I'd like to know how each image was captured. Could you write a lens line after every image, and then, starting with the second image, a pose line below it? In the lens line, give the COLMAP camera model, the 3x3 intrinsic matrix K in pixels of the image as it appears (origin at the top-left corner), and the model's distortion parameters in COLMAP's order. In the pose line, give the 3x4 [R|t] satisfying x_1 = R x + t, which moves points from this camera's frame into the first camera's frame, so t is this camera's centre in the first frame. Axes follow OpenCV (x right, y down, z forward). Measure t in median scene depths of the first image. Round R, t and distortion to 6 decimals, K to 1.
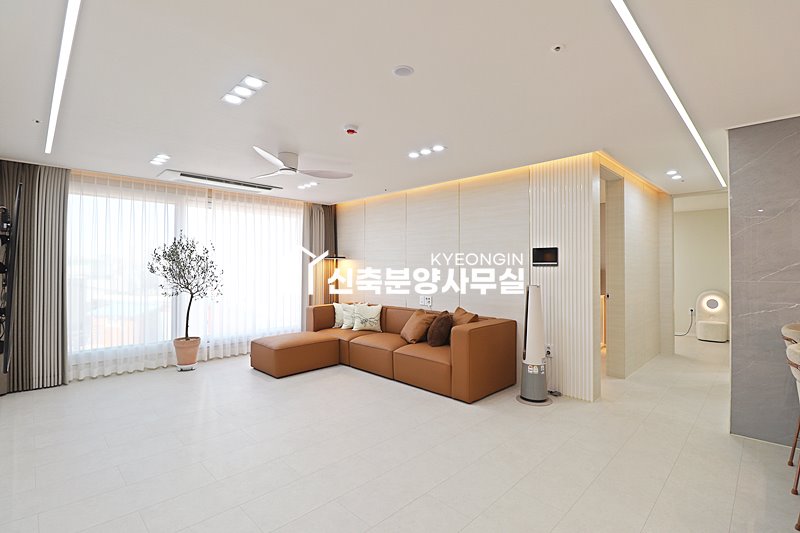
lens RADIAL K [[370.8, 0, 402.1], [0, 370.8, 262.7], [0, 0, 1]] dist [0.000464, -0.001901]
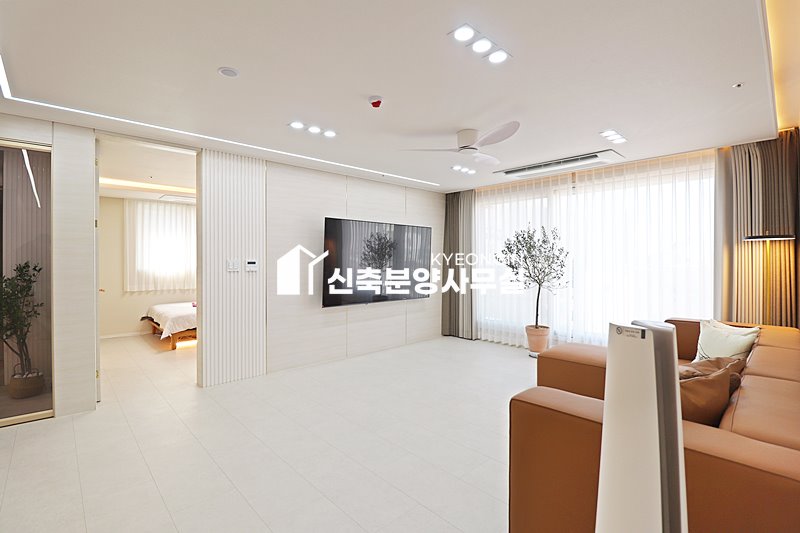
lens RADIAL K [[370.8, 0, 402.3], [0, 370.8, 263.5], [0, 0, 1]] dist [0.000464, -0.001901]
pose [[-0.017600, 0.006417, -0.999825, 0.421919], [0.013166, 0.999894, 0.006185, 0.015652], [0.999758, -0.013055, -0.017683, 0.594190]]
